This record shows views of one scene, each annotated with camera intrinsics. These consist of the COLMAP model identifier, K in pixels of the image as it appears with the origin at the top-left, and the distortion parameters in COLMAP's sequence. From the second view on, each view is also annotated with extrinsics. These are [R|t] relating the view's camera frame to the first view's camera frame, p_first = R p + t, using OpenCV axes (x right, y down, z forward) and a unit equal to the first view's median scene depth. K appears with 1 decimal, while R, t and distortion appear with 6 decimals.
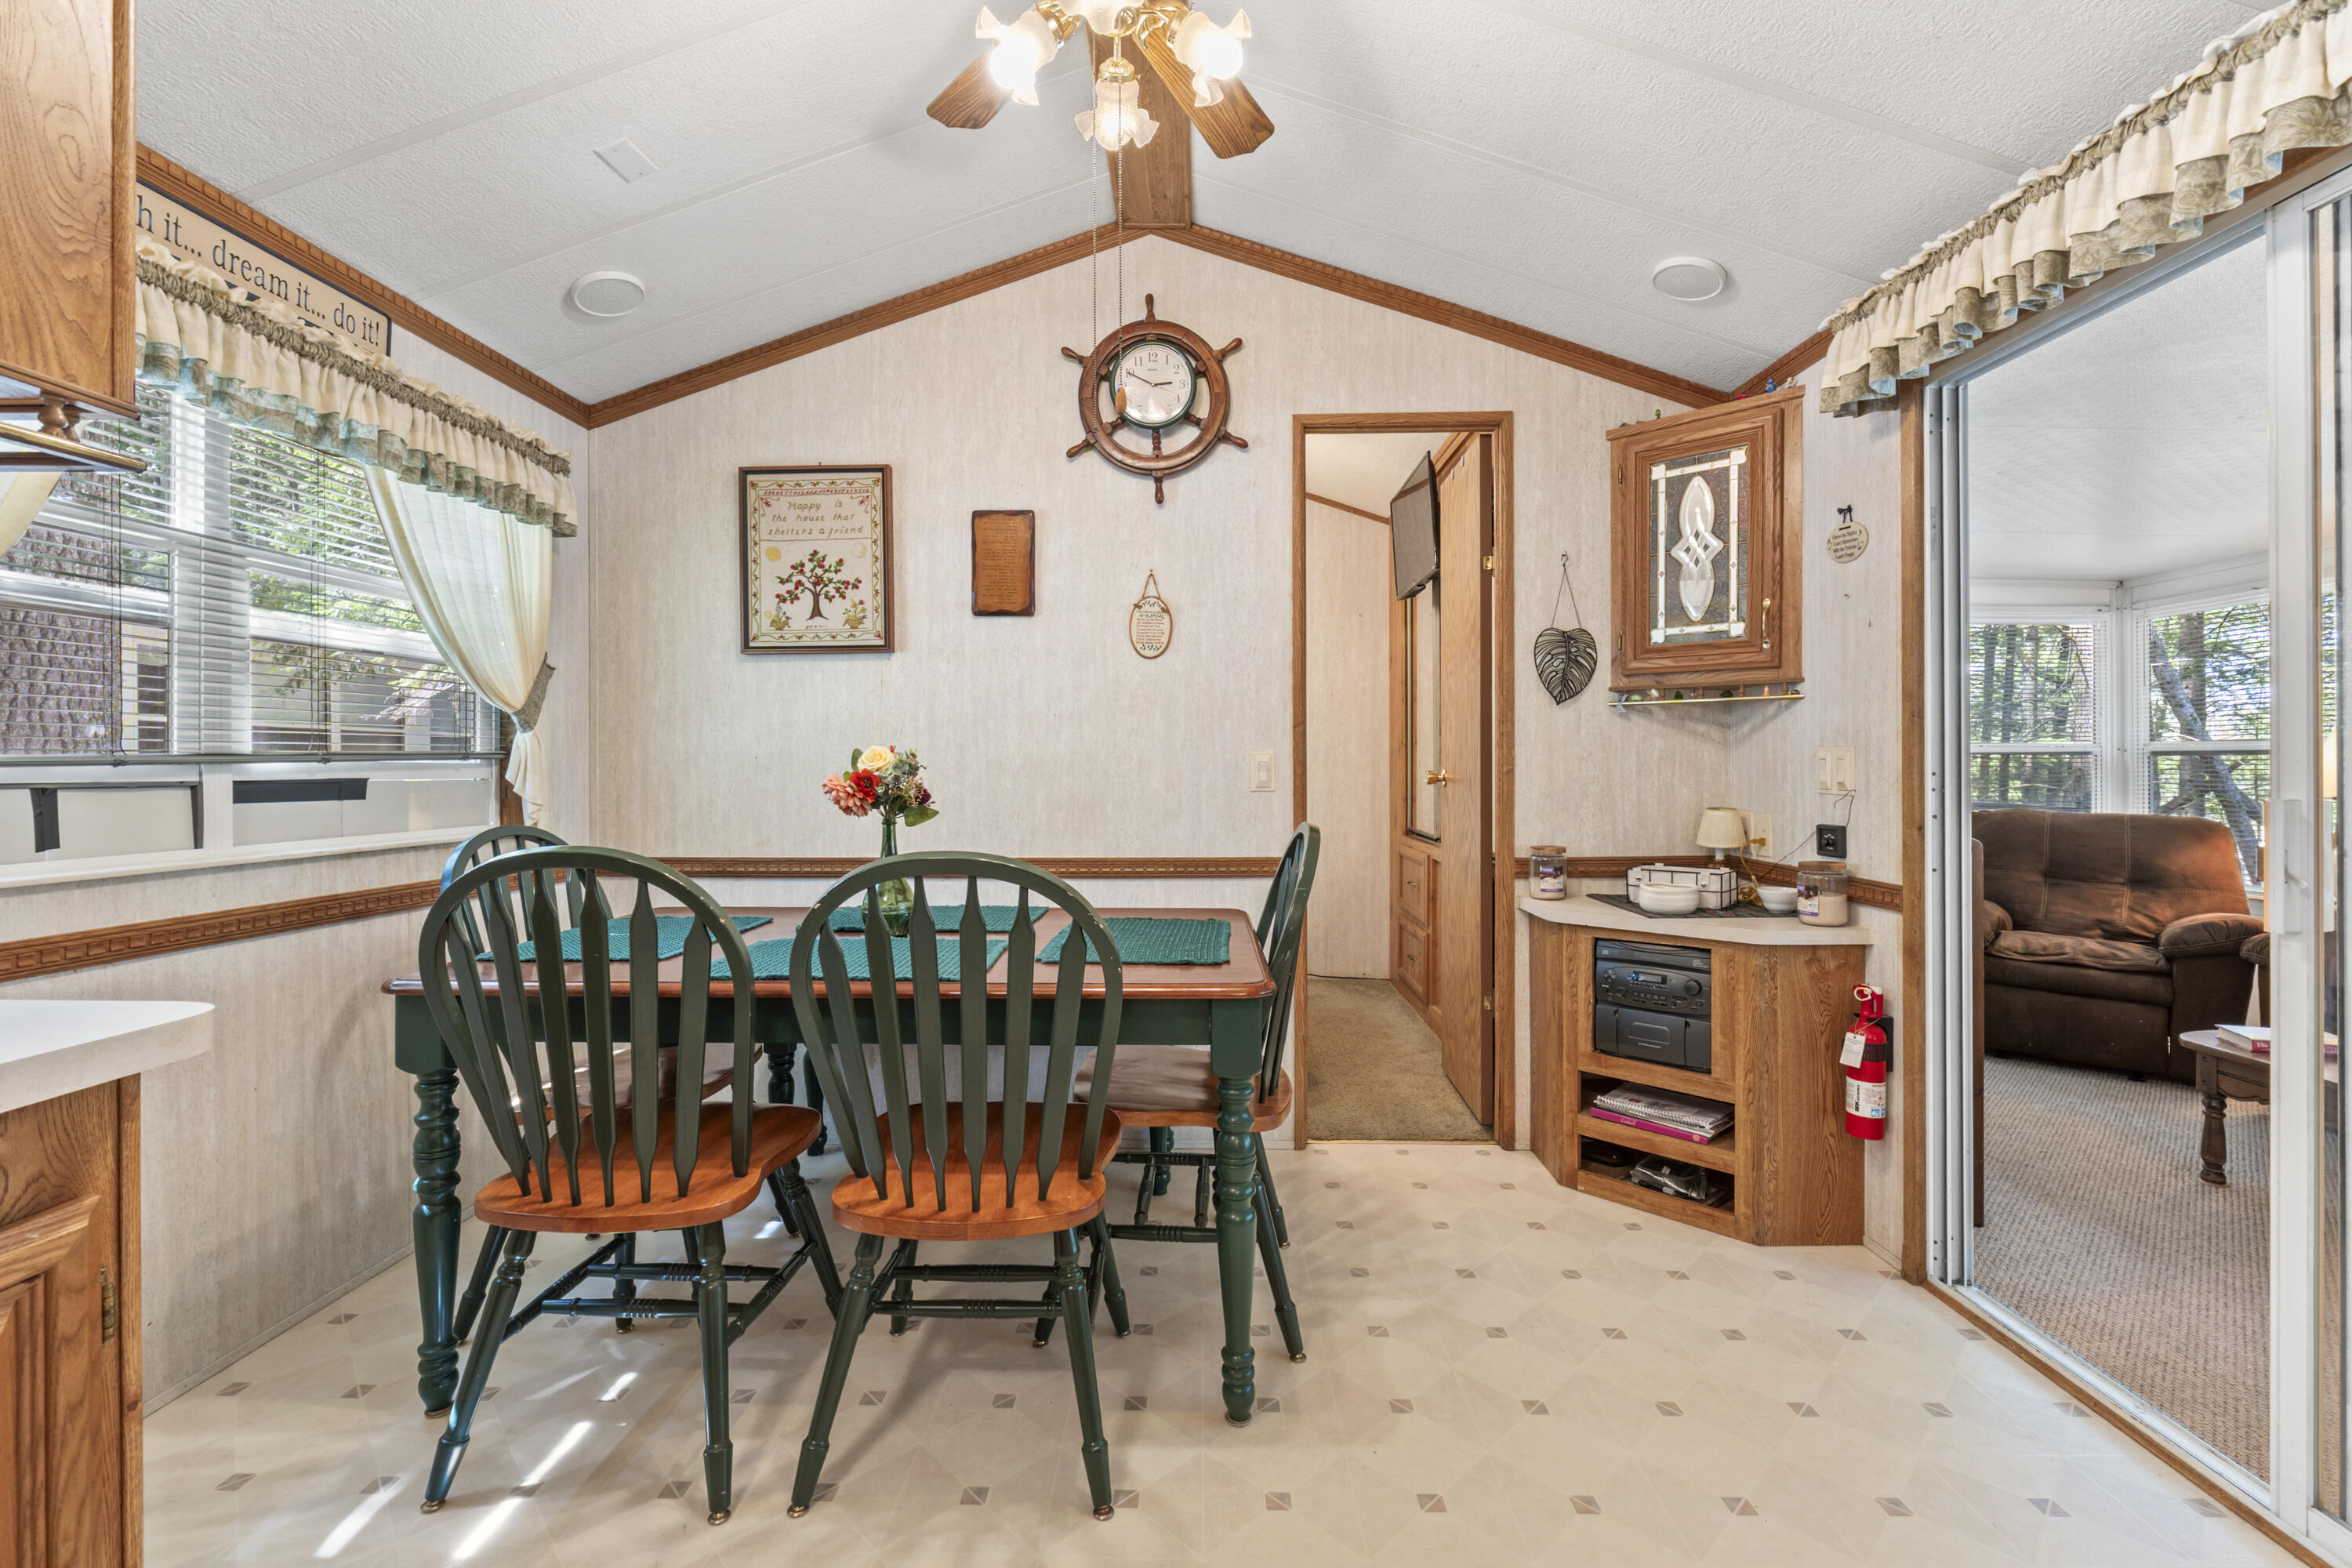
lens RADIAL K [[1021.5, 0, 1176.6], [0, 1021.5, 767.6], [0, 0, 1]] dist [-0.006815, 0.000314]
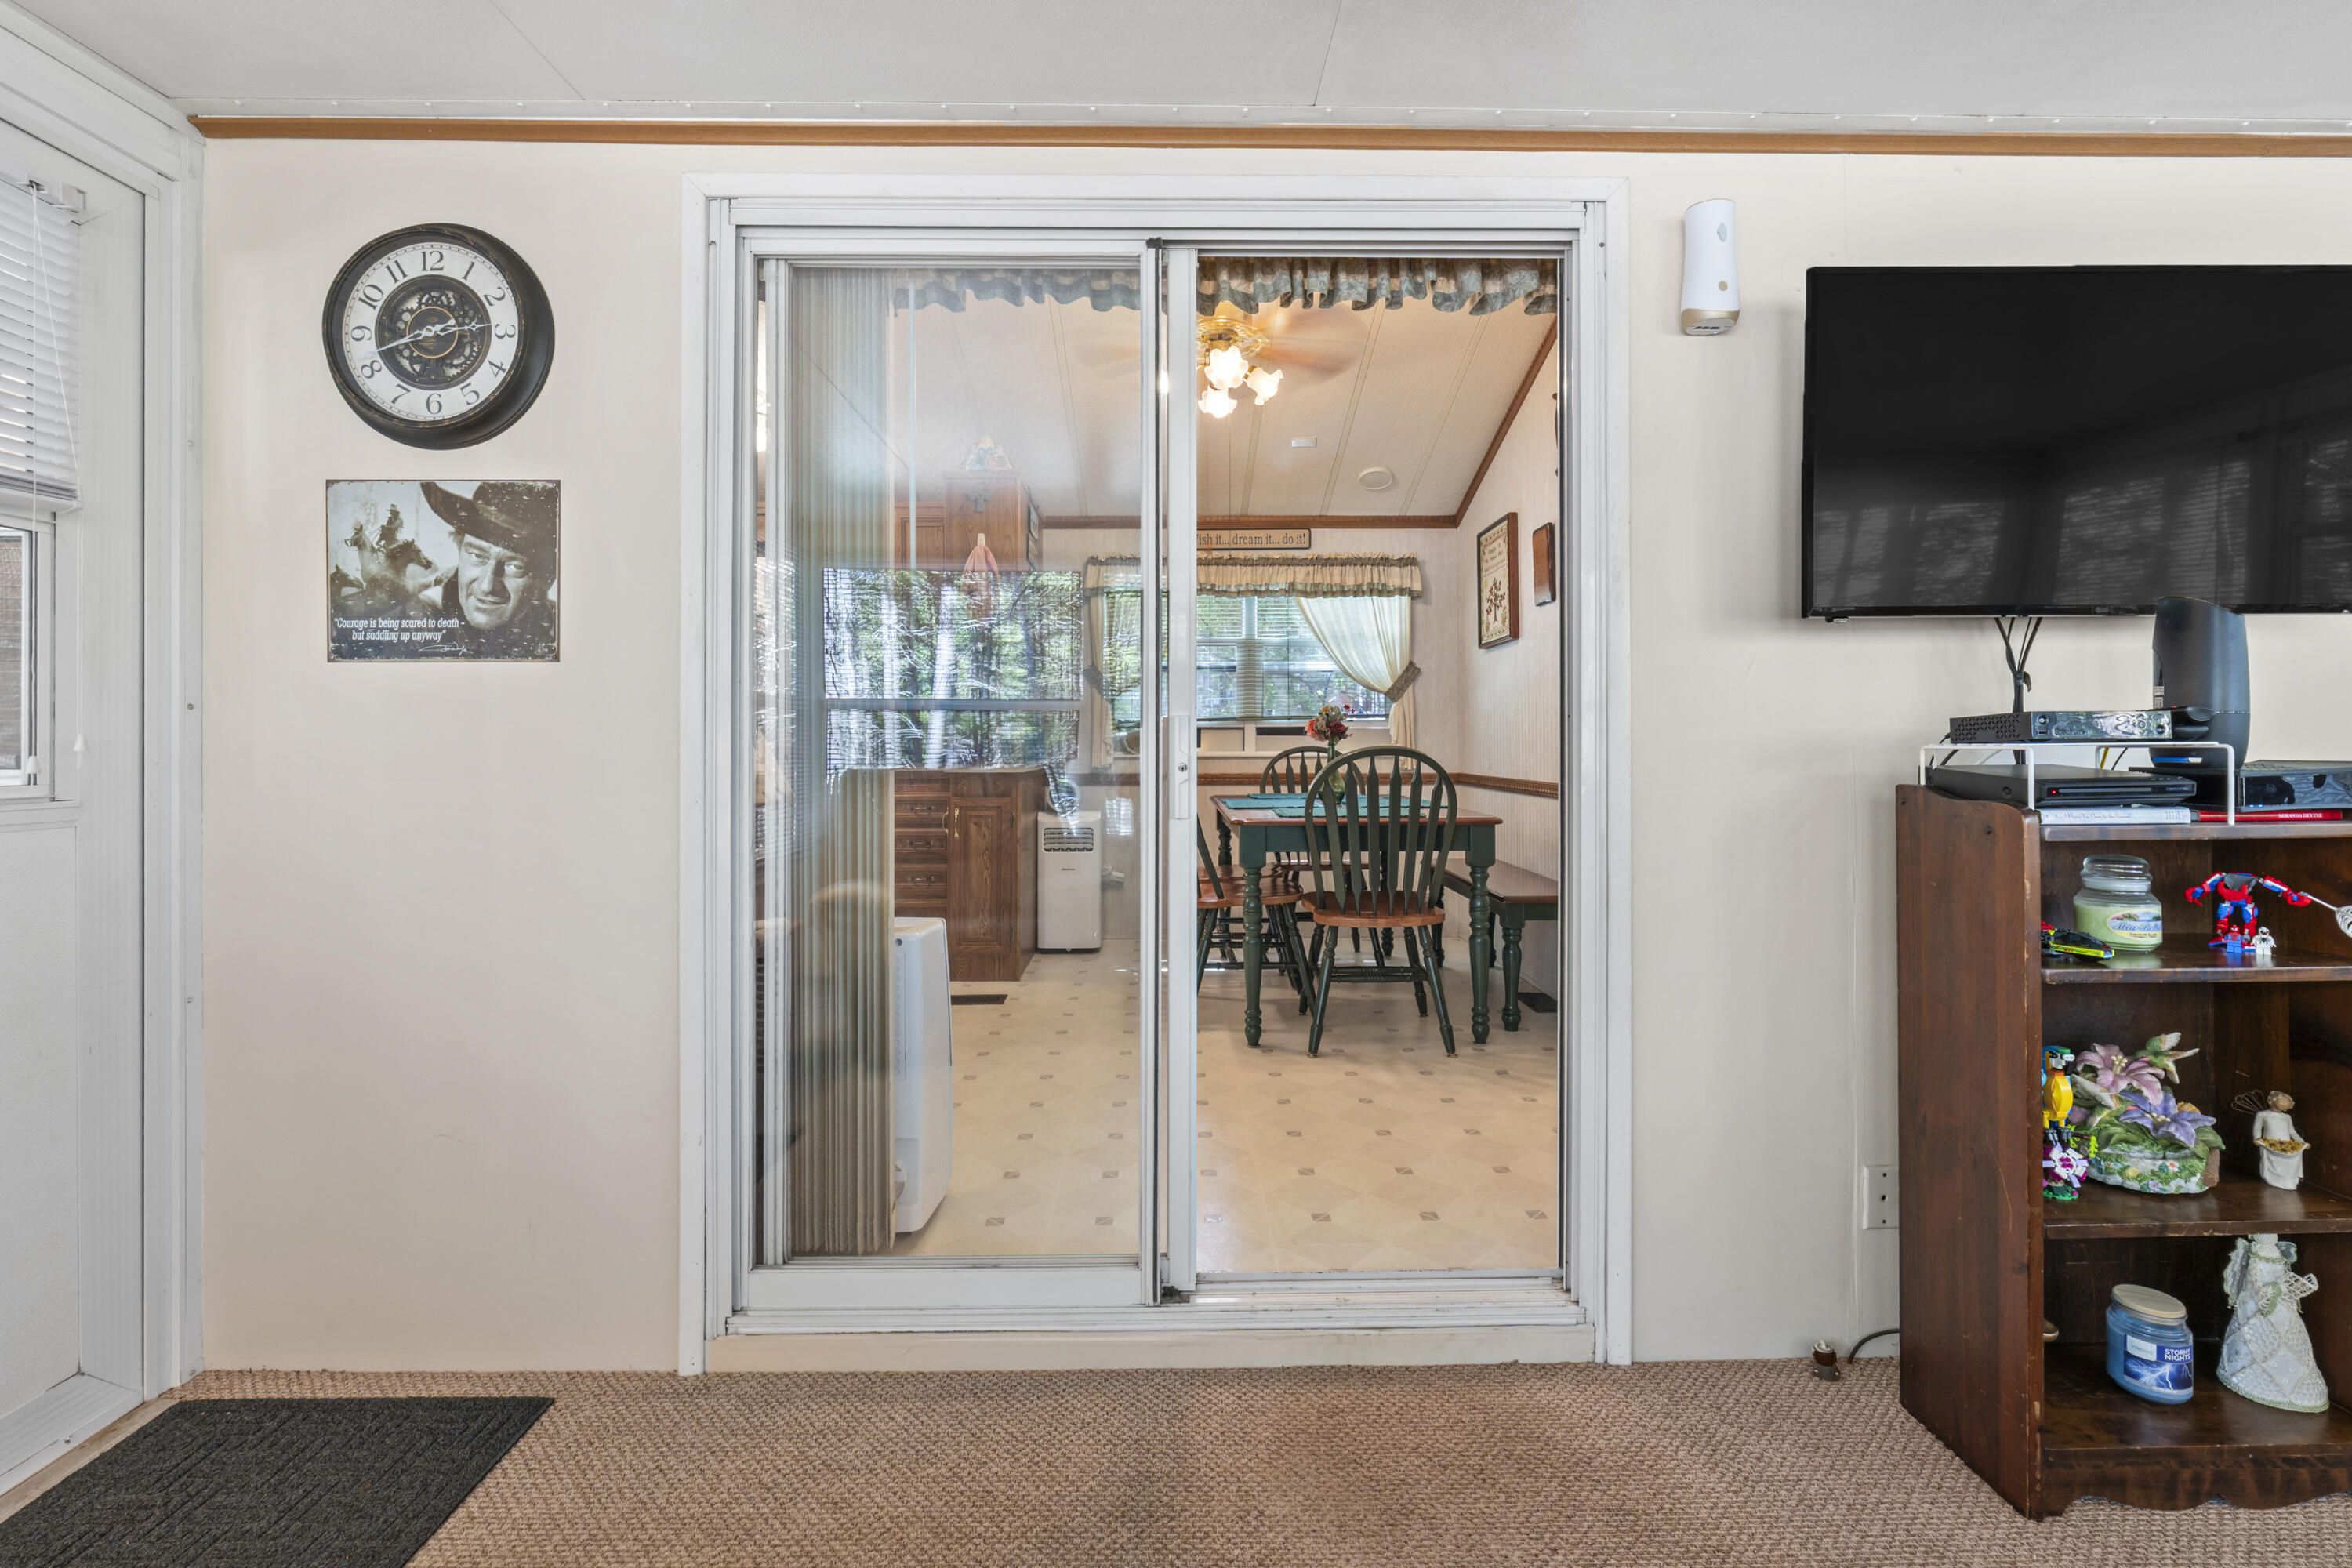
lens RADIAL K [[1021.5, 0, 1182.9], [0, 1021.5, 765.7], [0, 0, 1]] dist [-0.006815, 0.000314]
pose [[0.023646, 0.022229, -0.999473, 1.401097], [-0.000080, 0.999753, 0.022234, 0.044419], [0.999720, -0.000446, 0.023642, 0.578028]]
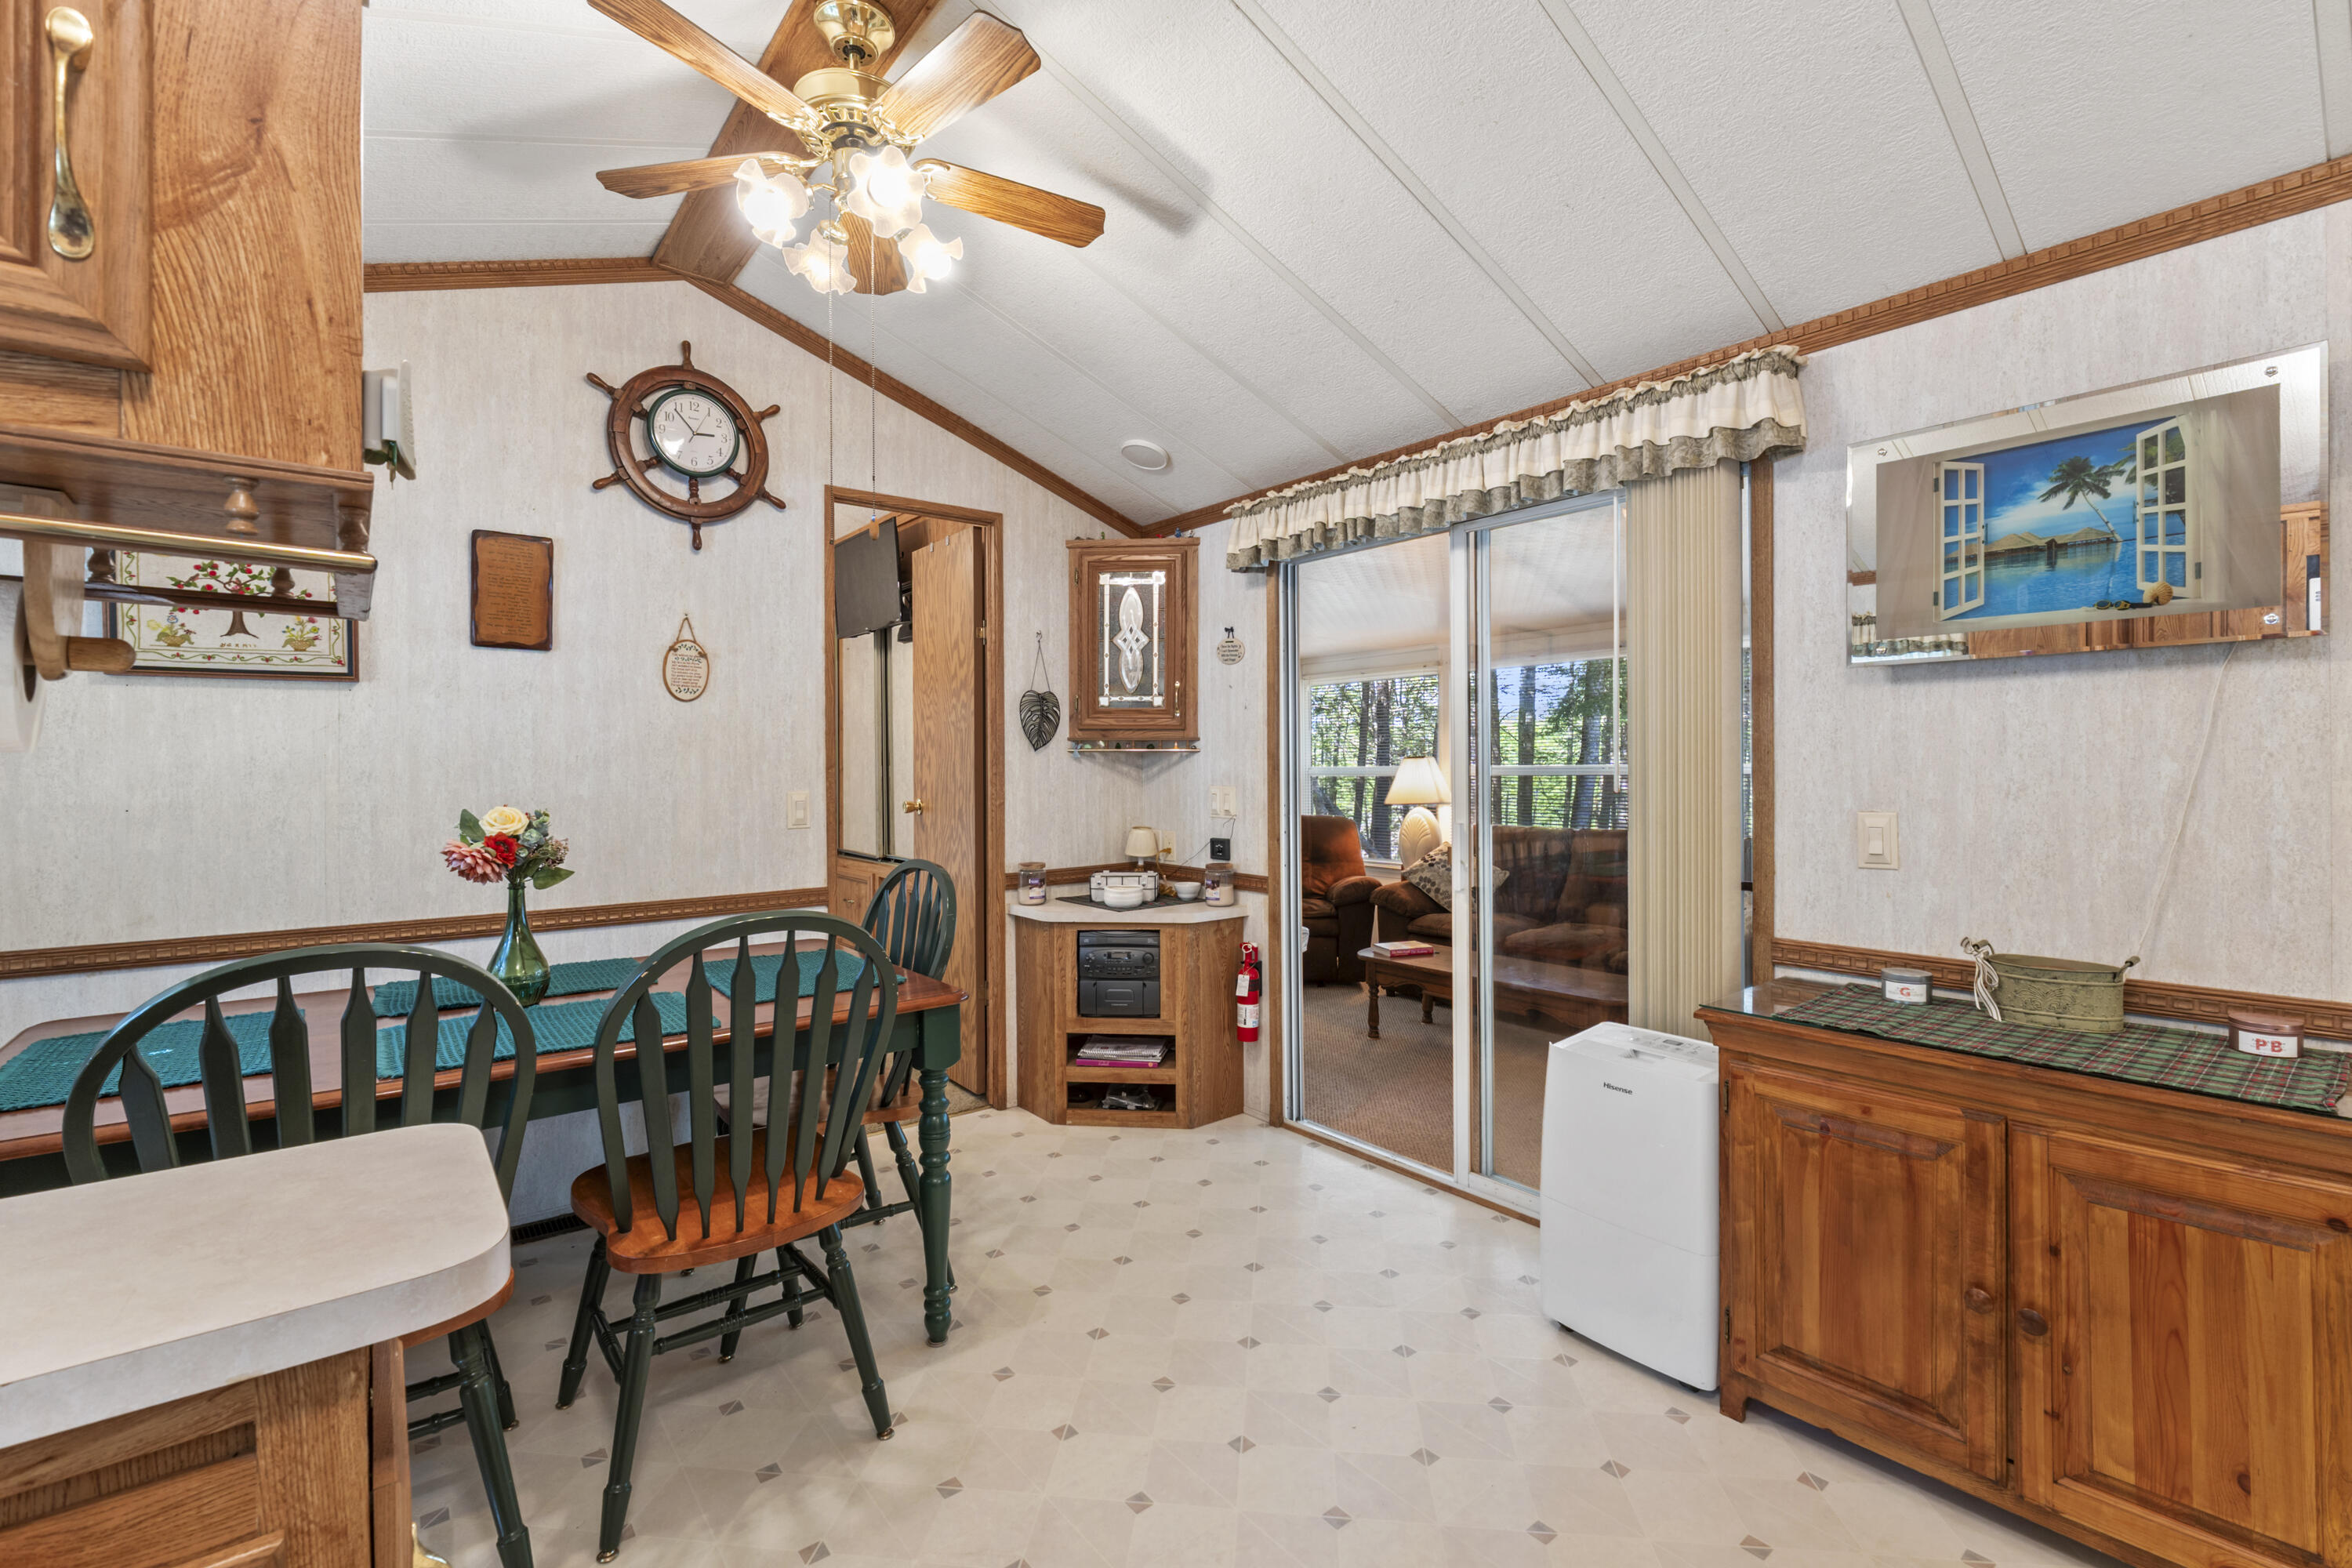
lens RADIAL K [[1021.5, 0, 1197.6], [0, 1021.5, 769.0], [0, 0, 1]] dist [-0.006815, 0.000314]
pose [[0.757510, -0.002944, 0.652817, -0.359554], [0.003801, 0.999993, 0.000100, -0.045443], [-0.652813, 0.002406, 0.757515, -0.113225]]
